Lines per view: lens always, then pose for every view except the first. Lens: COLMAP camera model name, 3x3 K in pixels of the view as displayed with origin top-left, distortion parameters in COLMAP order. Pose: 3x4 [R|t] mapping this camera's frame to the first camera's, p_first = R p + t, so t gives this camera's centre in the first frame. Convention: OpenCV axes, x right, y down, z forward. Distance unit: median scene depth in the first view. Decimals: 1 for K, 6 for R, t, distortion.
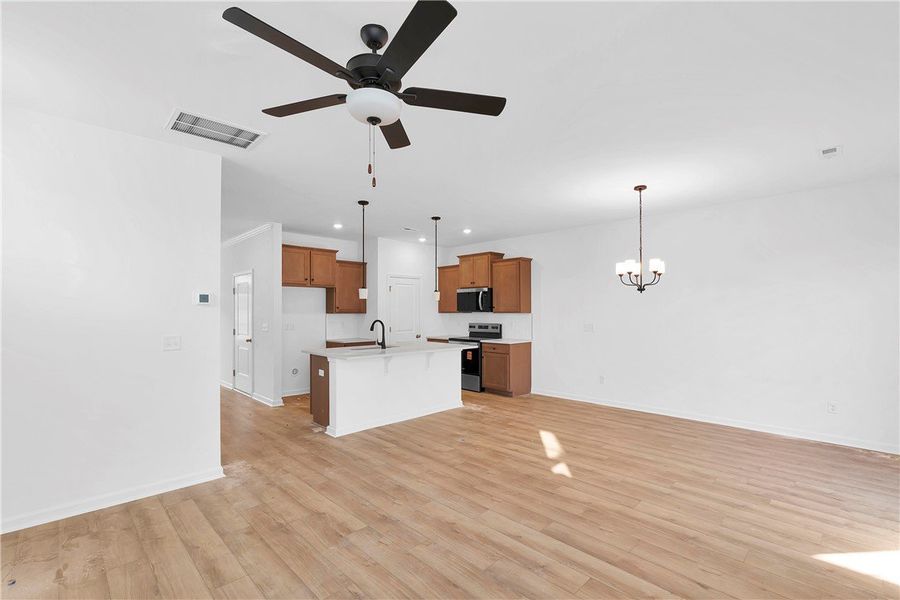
lens RADIAL K [[394.2, 0, 449.7], [0, 394.2, 306.5], [0, 0, 1]] dist [-0.003415, -0.000453]
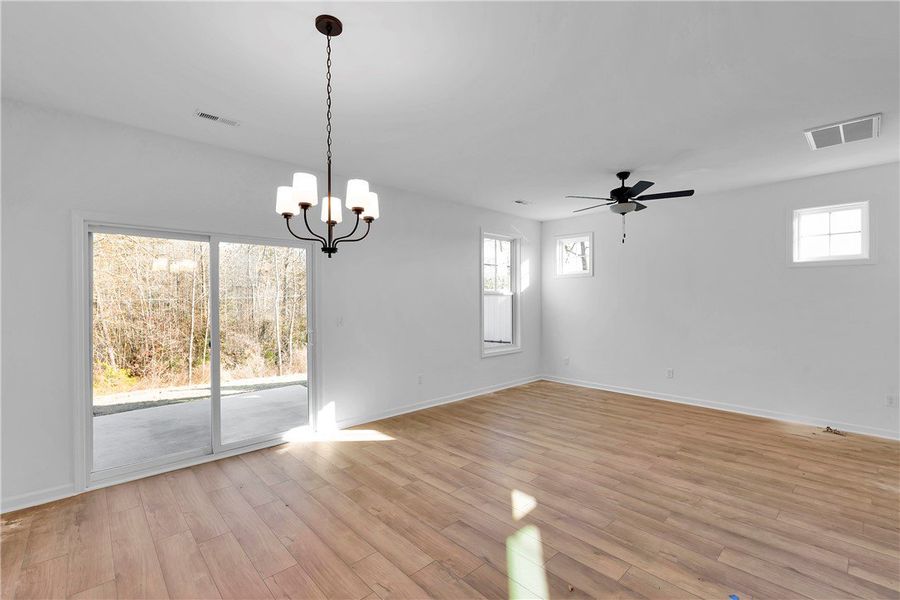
lens RADIAL K [[394.2, 0, 453.3], [0, 394.2, 299.2], [0, 0, 1]] dist [-0.003415, -0.000453]
pose [[-0.999953, 0.003459, 0.009011, 0.402177], [0.003335, 0.999899, -0.013792, 0.023049], [-0.009058, -0.013761, -0.999864, 1.728452]]
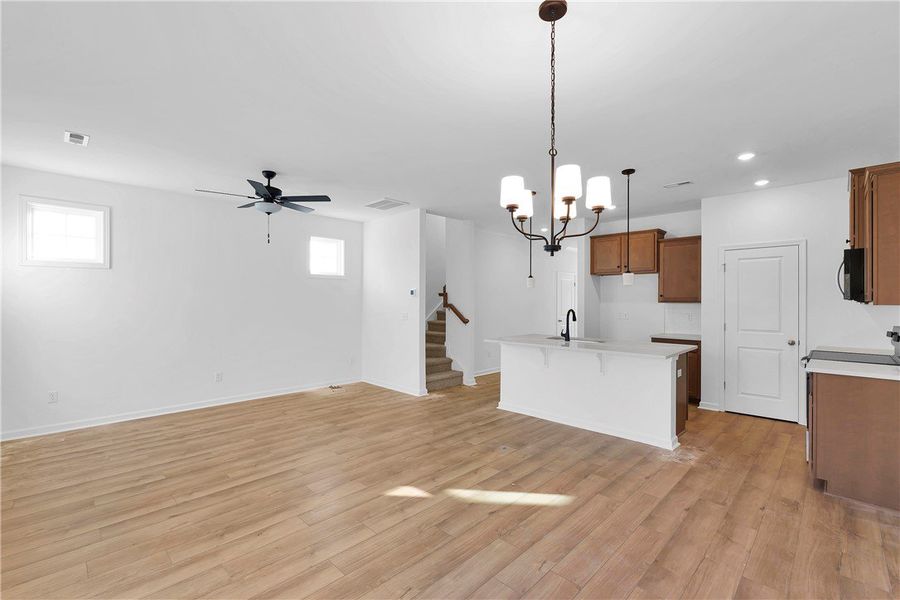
lens RADIAL K [[394.2, 0, 452.7], [0, 394.2, 299.7], [0, 0, 1]] dist [-0.003415, -0.000453]
pose [[0.026003, -0.002552, -0.999659, 1.080528], [0.012172, 0.999923, -0.002236, 0.015451], [0.999588, -0.012110, 0.026032, 1.045838]]
